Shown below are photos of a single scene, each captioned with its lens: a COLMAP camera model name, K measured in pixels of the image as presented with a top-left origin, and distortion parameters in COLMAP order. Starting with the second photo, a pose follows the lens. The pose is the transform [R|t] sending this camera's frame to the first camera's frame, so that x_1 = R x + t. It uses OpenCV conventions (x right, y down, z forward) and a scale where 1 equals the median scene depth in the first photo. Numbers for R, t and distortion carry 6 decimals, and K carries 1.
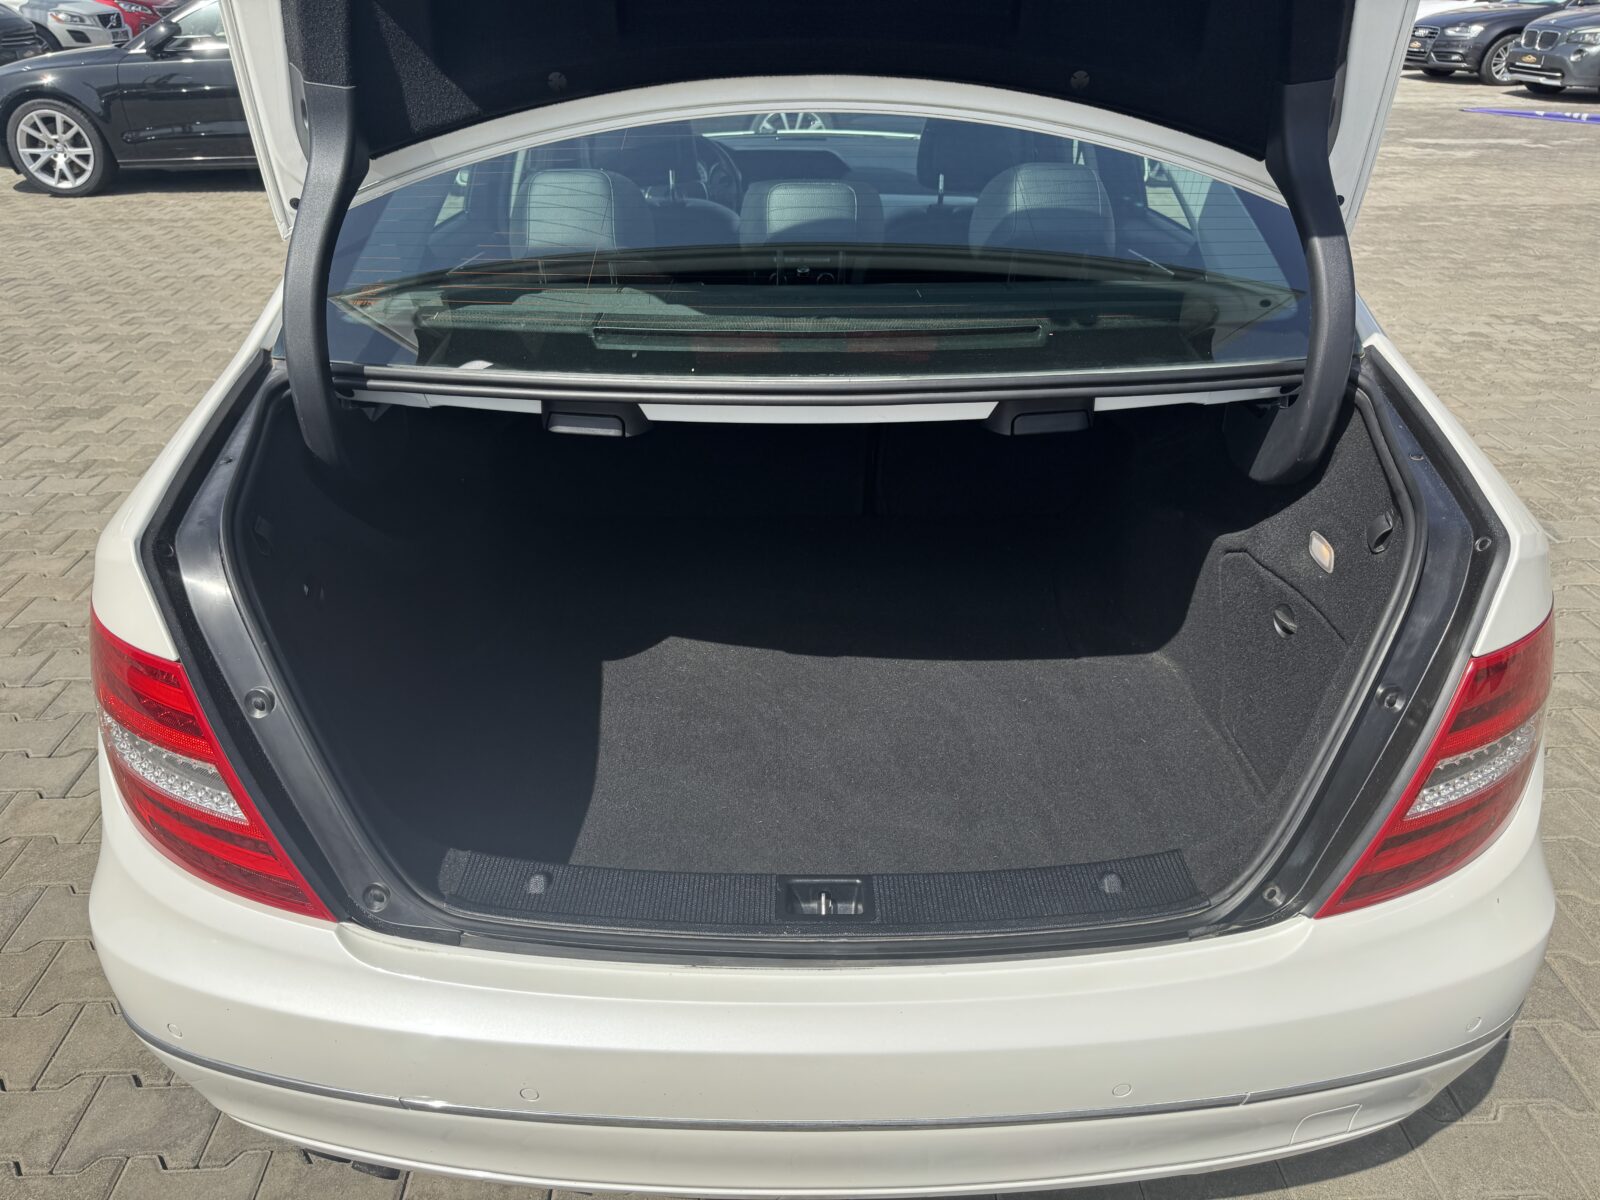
lens RADIAL K [[1145.0, 0, 794.7], [0, 1145.0, 606.5], [0, 0, 1]] dist [-0.003661, -0.003746]
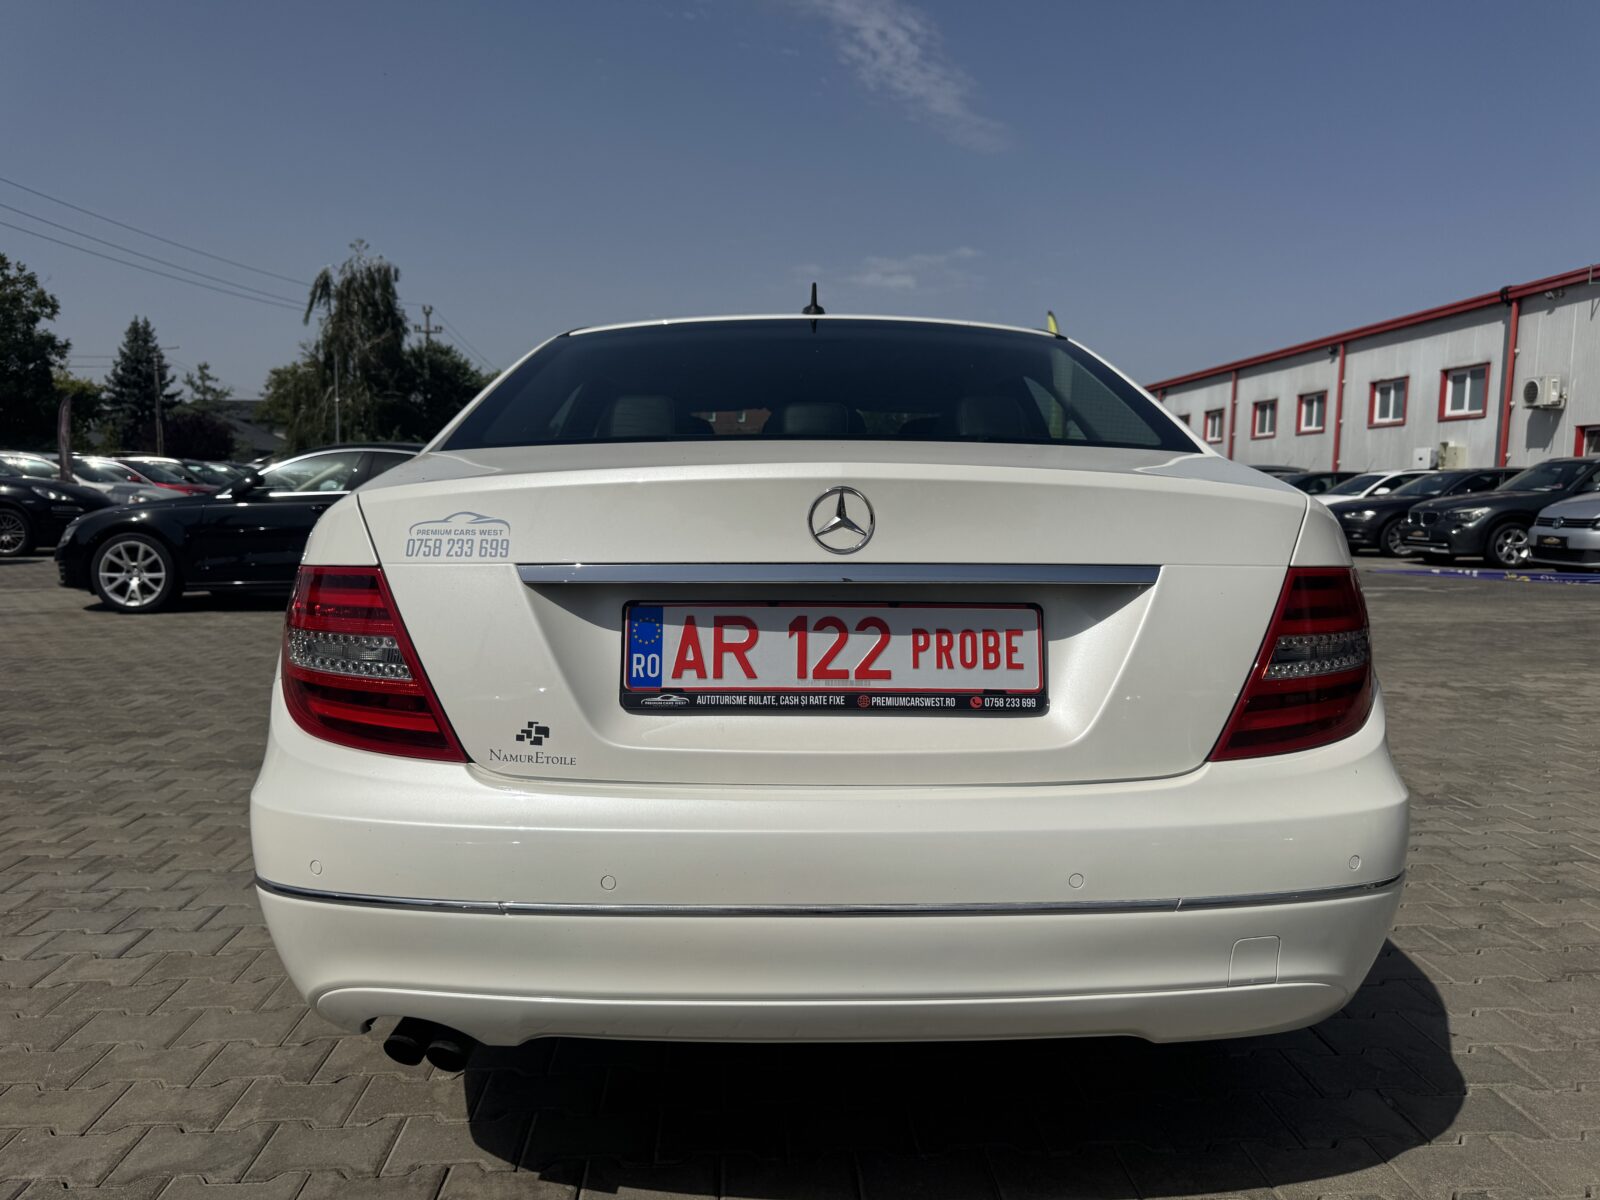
lens RADIAL K [[1145.0, 0, 794.7], [0, 1145.0, 606.5], [0, 0, 1]] dist [-0.003661, -0.003746]
pose [[0.999877, 0.007499, 0.013763, -0.009695], [-0.001345, 0.915915, -0.401370, 0.132023], [-0.015615, 0.401302, 0.915813, -0.056091]]
